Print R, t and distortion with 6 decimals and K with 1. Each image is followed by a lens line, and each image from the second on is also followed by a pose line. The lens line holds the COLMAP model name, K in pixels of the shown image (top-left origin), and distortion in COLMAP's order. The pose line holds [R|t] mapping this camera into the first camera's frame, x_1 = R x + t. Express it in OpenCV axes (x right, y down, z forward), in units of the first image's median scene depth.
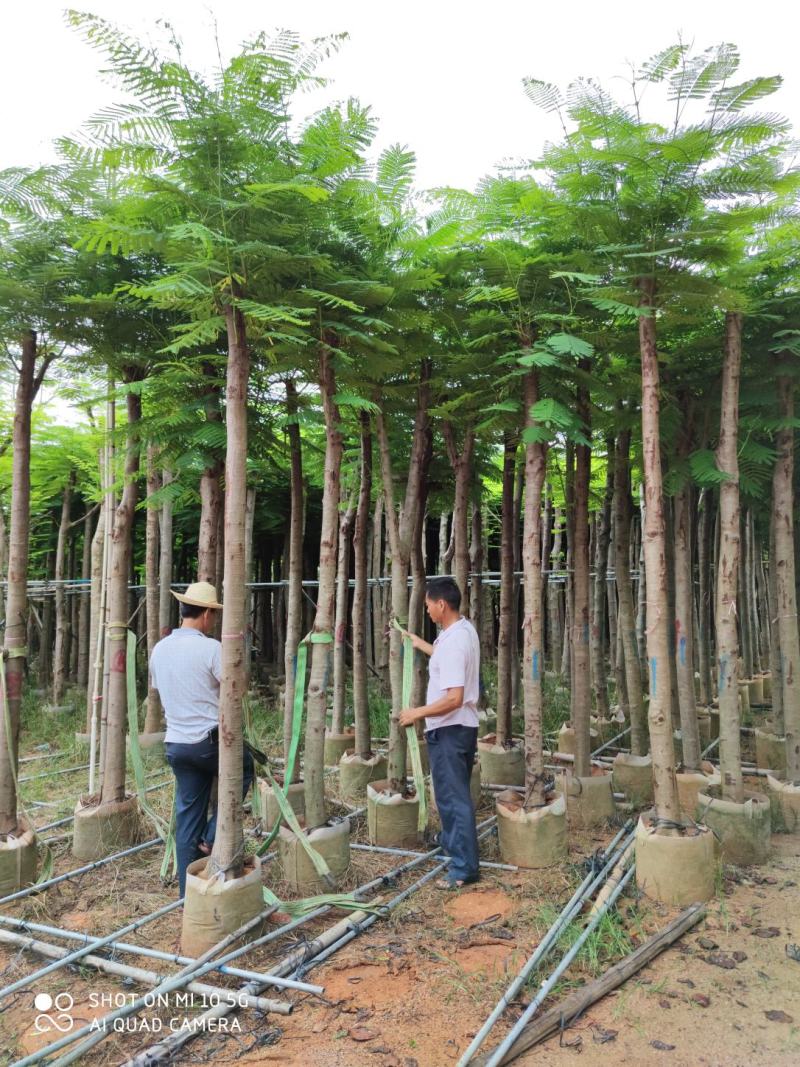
lens RADIAL K [[715.0, 0, 400.0], [0, 715.0, 533.5], [0, 0, 1]] dist [-0.023799, -0.000273]
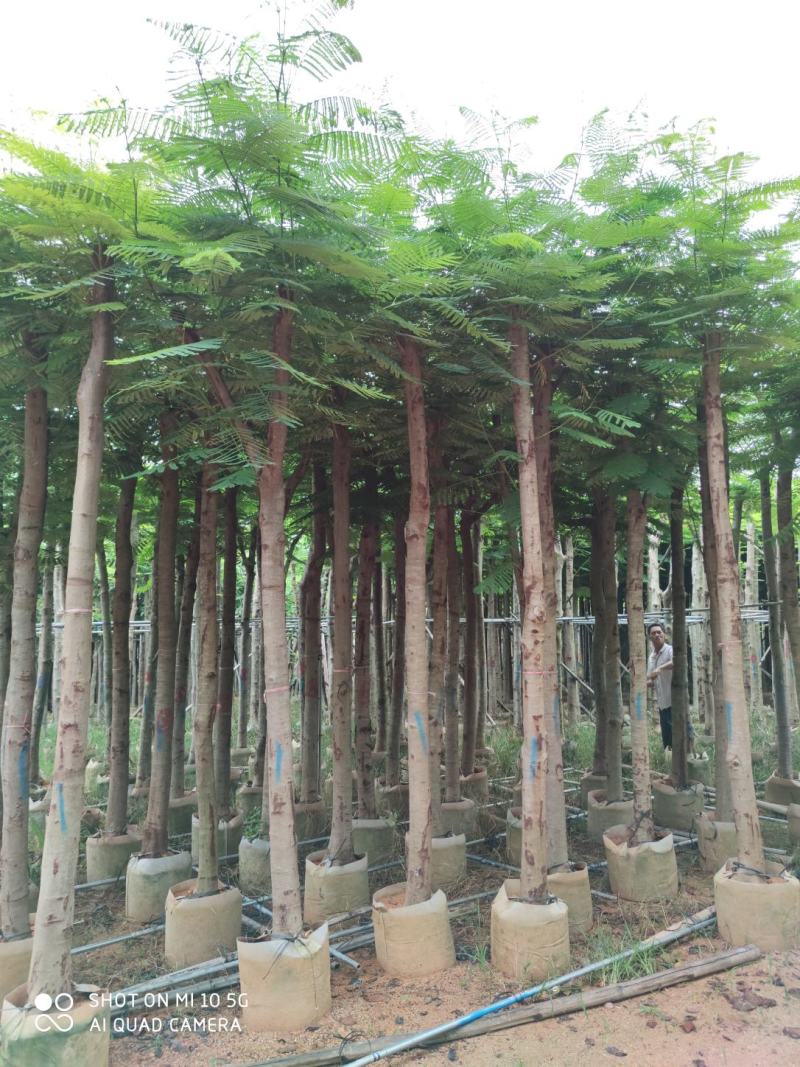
lens RADIAL K [[715.0, 0, 400.0], [0, 715.0, 533.5], [0, 0, 1]] dist [-0.023799, -0.000273]
pose [[0.918518, -0.055353, -0.391485, 0.365310], [0.039469, 0.998042, -0.048512, -0.037944], [0.393404, 0.029108, 0.918905, -0.130854]]
